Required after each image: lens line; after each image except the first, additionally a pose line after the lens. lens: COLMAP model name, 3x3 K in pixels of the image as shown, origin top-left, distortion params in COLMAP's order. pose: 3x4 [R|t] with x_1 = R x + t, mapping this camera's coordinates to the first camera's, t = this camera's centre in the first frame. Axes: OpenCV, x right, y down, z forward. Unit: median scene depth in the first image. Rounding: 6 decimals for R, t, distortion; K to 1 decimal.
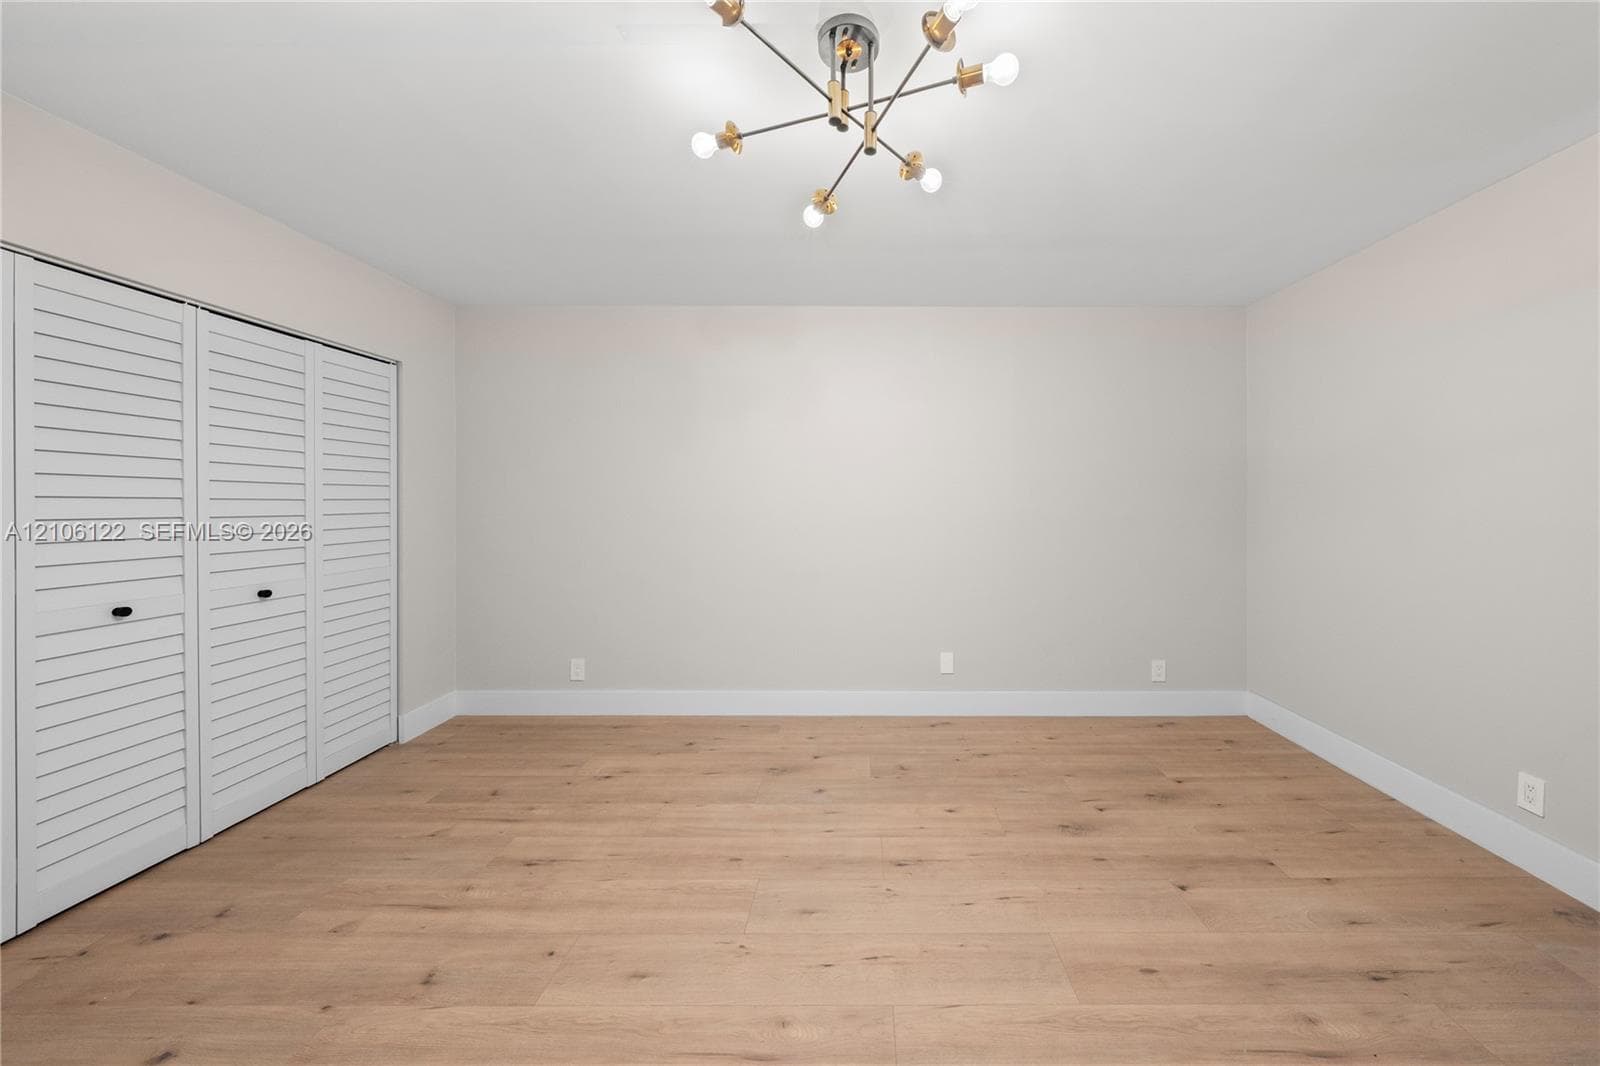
lens RADIAL K [[576.2, 0, 803.6], [0, 576.2, 501.8], [0, 0, 1]] dist [-0.002747, -0.000270]
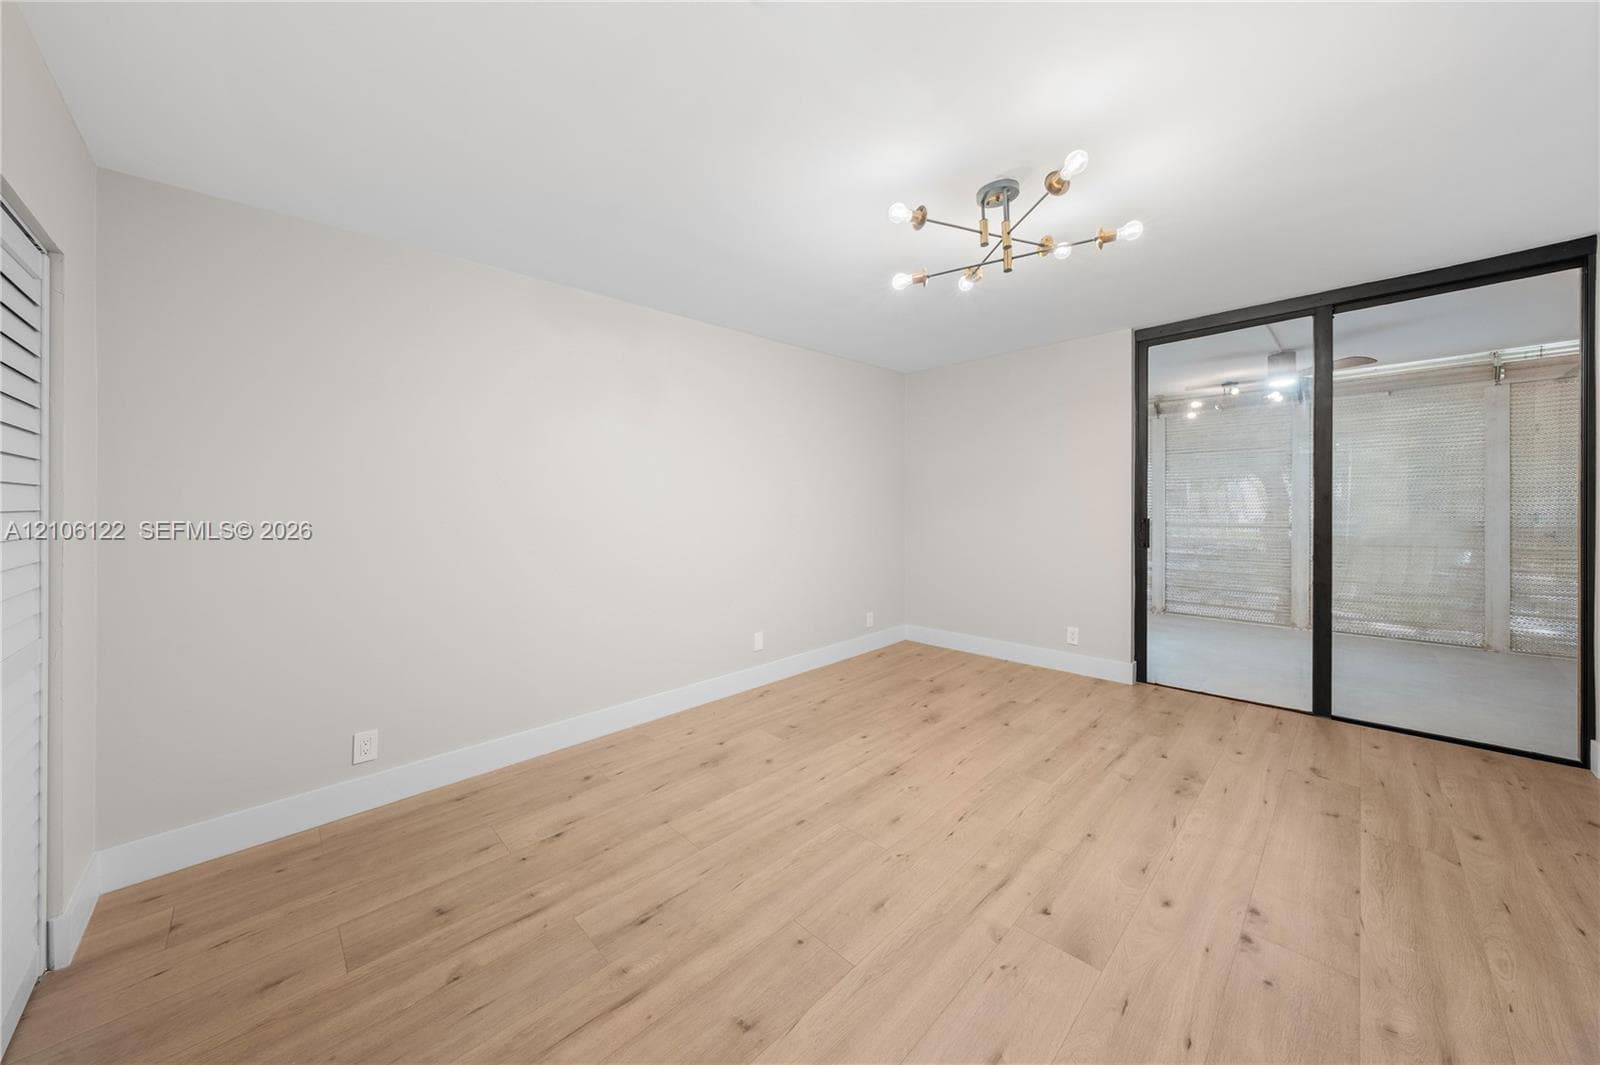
lens RADIAL K [[580.6, 0, 800.2], [0, 580.6, 517.5], [0, 0, 1]] dist [-0.000813, -0.000063]
pose [[0.700393, -0.030002, 0.713127, -0.889306], [0.018209, 0.999542, 0.024168, 0.010839], [-0.713525, -0.003941, 0.700618, 0.222032]]
